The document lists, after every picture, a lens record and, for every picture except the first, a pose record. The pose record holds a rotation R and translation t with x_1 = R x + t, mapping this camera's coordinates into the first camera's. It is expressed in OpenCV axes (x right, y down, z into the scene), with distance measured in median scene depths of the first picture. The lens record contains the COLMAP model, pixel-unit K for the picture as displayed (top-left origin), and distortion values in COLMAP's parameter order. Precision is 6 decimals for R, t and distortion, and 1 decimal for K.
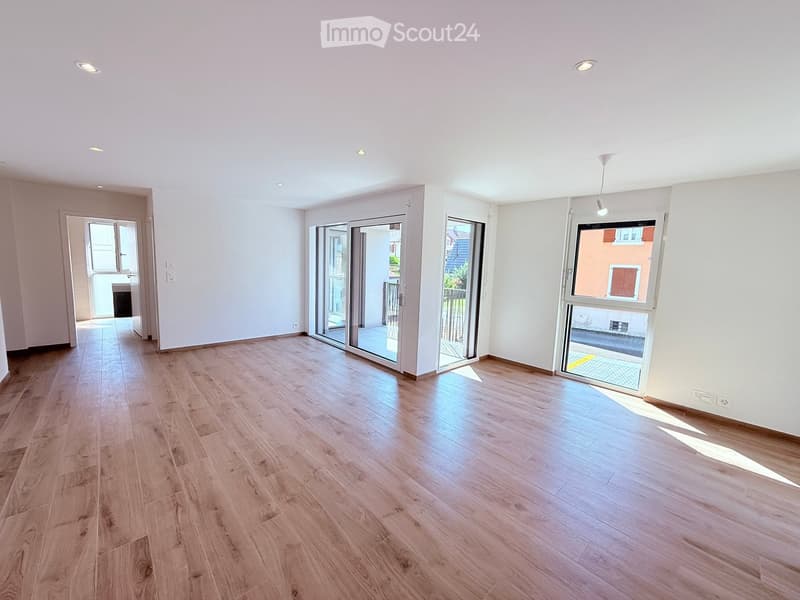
lens RADIAL K [[318.7, 0, 396.8], [0, 318.7, 299.6], [0, 0, 1]] dist [0.000310, -0.000060]
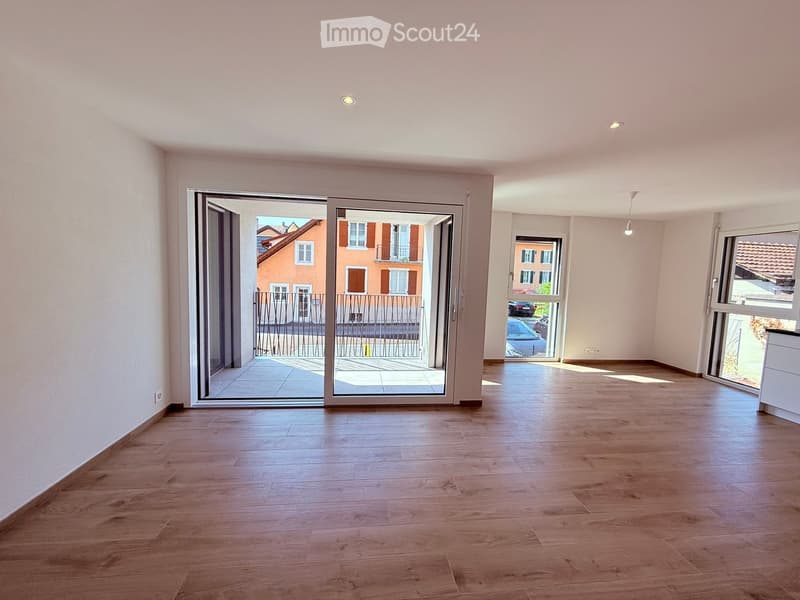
lens RADIAL K [[318.7, 0, 396.8], [0, 318.7, 299.6], [0, 0, 1]] dist [0.000310, -0.000060]
pose [[0.584529, -0.078882, 0.807529, -0.783021], [0.078743, 0.996080, 0.040302, -0.083662], [-0.807543, 0.040029, 0.588449, 0.722139]]
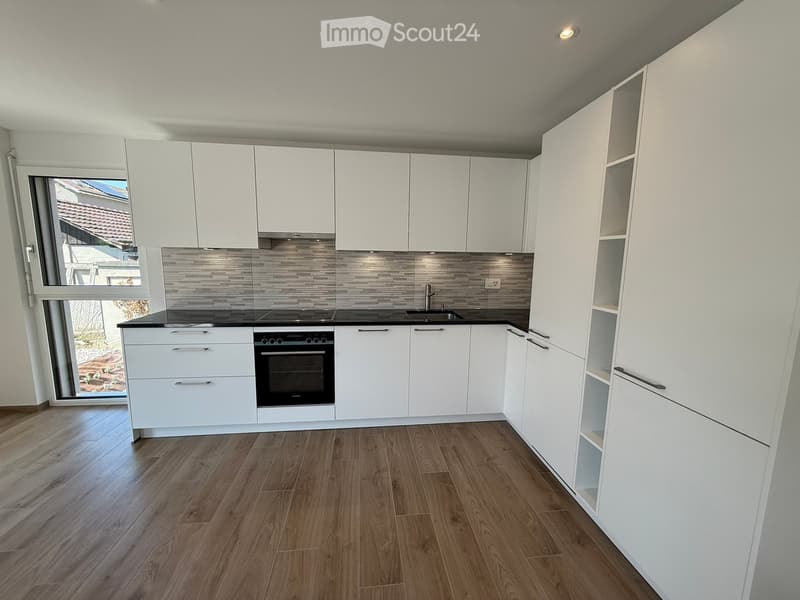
lens RADIAL K [[320.6, 0, 397.0], [0, 320.6, 299.8], [0, 0, 1]] dist [-0.001502, -0.000216]
pose [[-0.810643, -0.125877, 0.571850, -0.195947], [0.026136, 0.967867, 0.250099, -0.060817], [-0.584957, 0.217687, -0.781305, 0.560569]]
